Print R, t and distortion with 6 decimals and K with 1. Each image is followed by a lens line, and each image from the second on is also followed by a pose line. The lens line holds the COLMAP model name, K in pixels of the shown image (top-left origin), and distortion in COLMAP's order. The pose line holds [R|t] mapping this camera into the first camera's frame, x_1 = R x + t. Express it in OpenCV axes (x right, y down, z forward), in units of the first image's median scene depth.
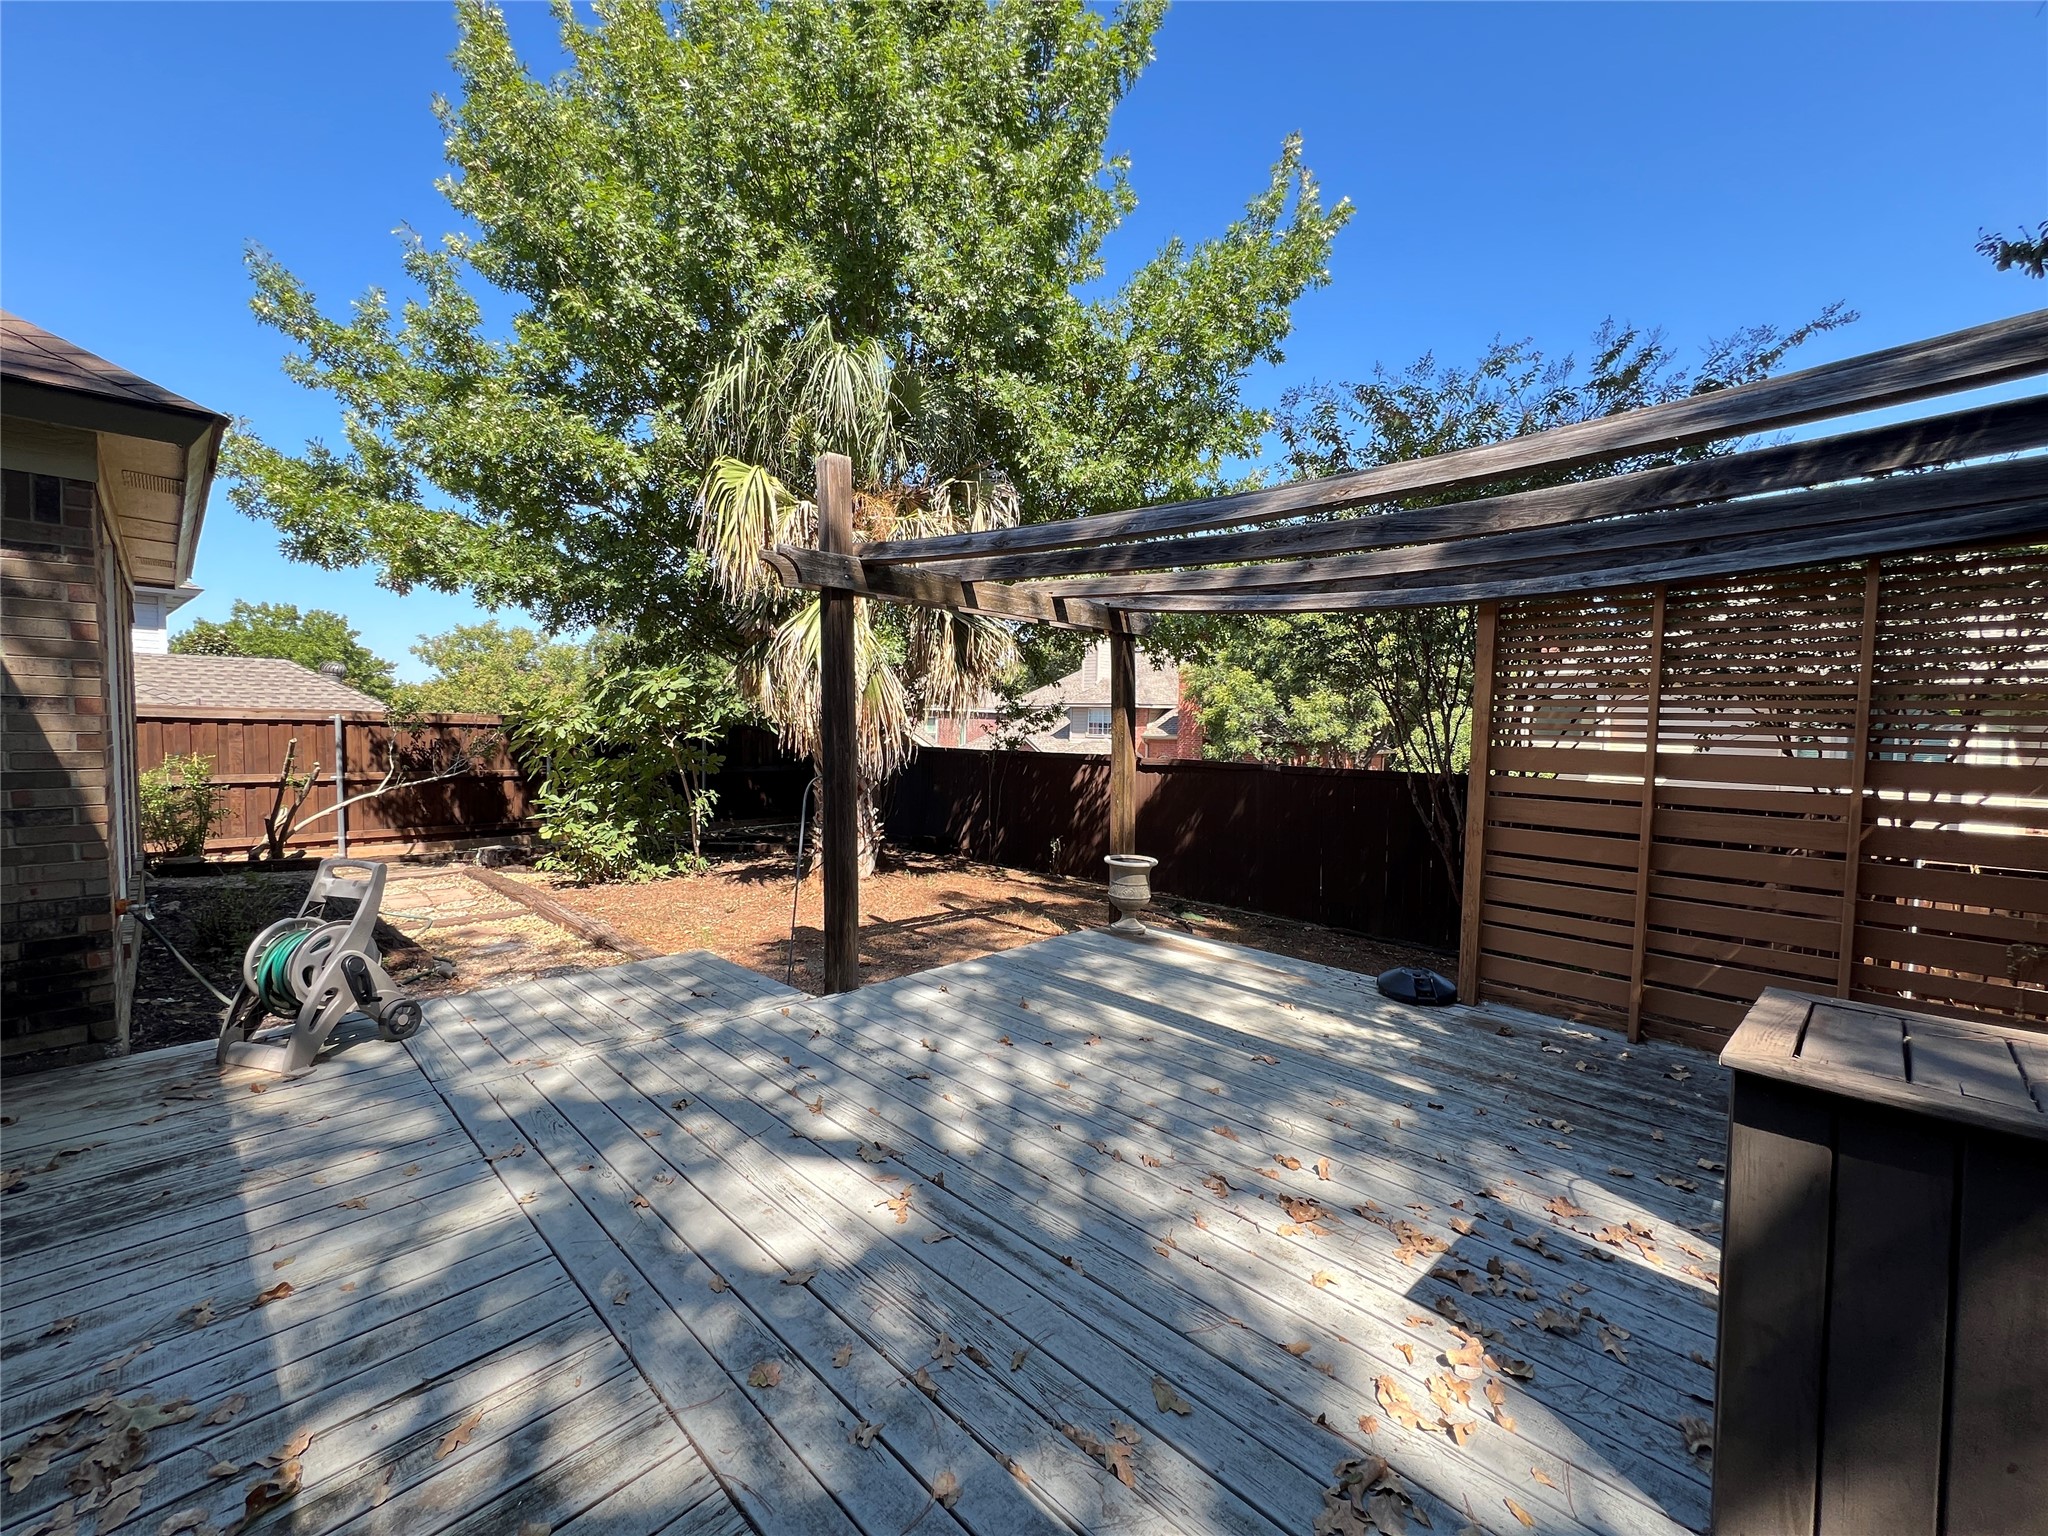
lens RADIAL K [[818.7, 0, 1026.8], [0, 818.7, 768.6], [0, 0, 1]] dist [-0.002022, 0.001040]
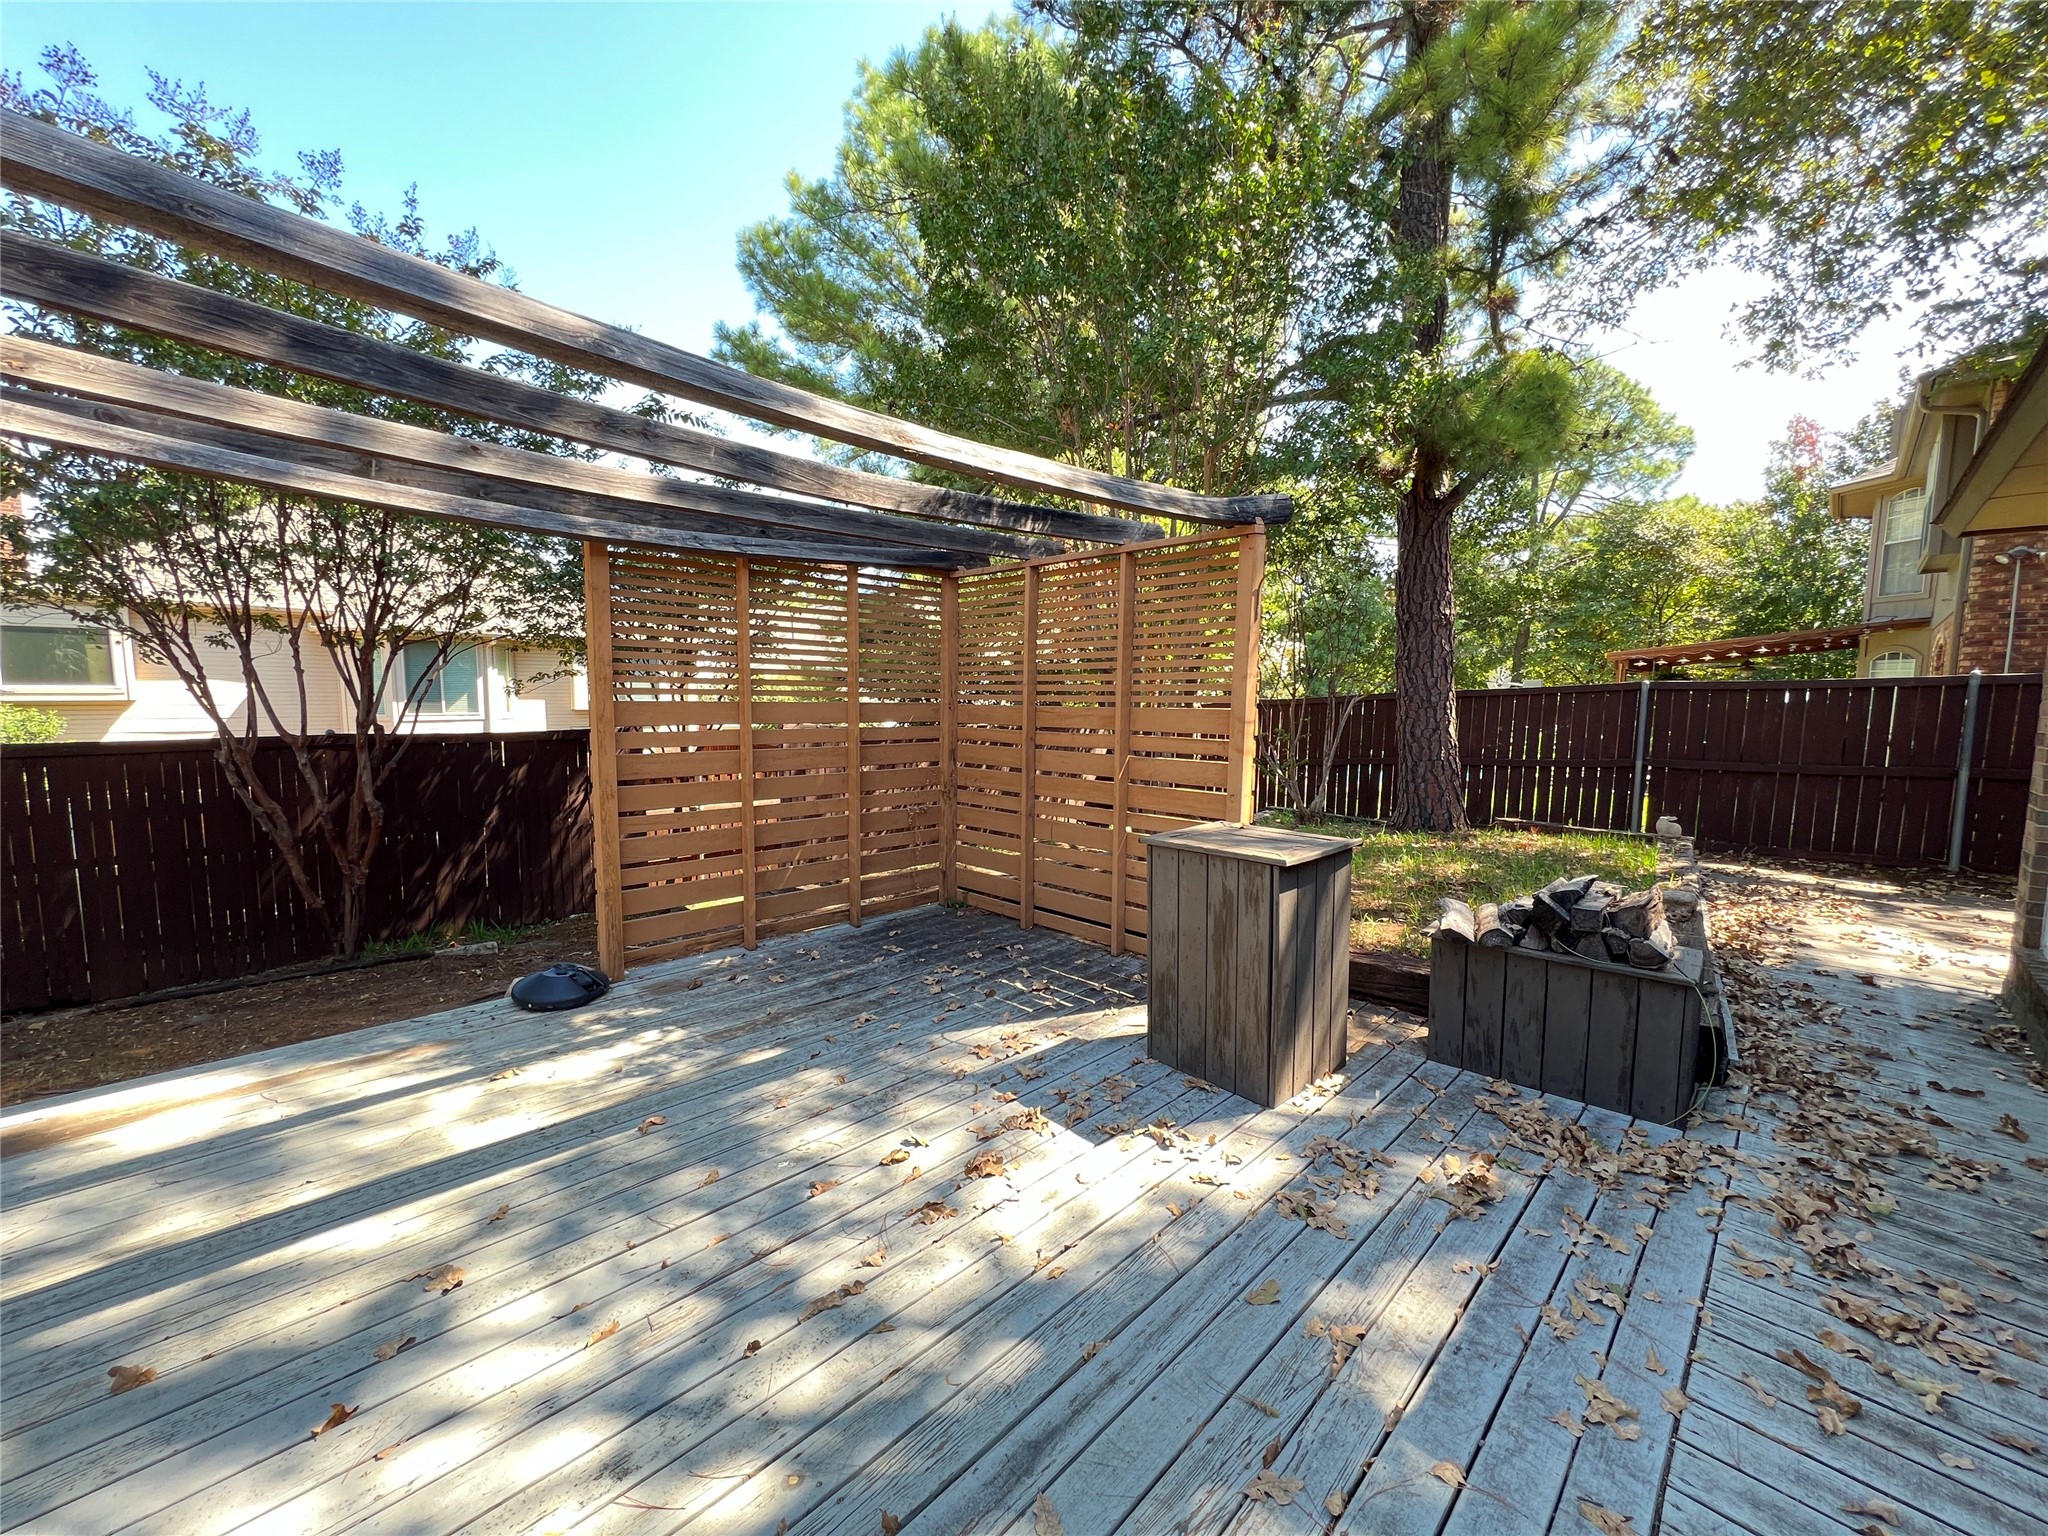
lens RADIAL K [[818.7, 0, 1026.8], [0, 818.7, 768.6], [0, 0, 1]] dist [-0.002022, 0.001040]
pose [[0.016075, -0.118273, 0.992851, -0.418422], [0.042032, 0.992181, 0.117513, -0.049038], [-0.998987, 0.039843, 0.020921, 0.609560]]
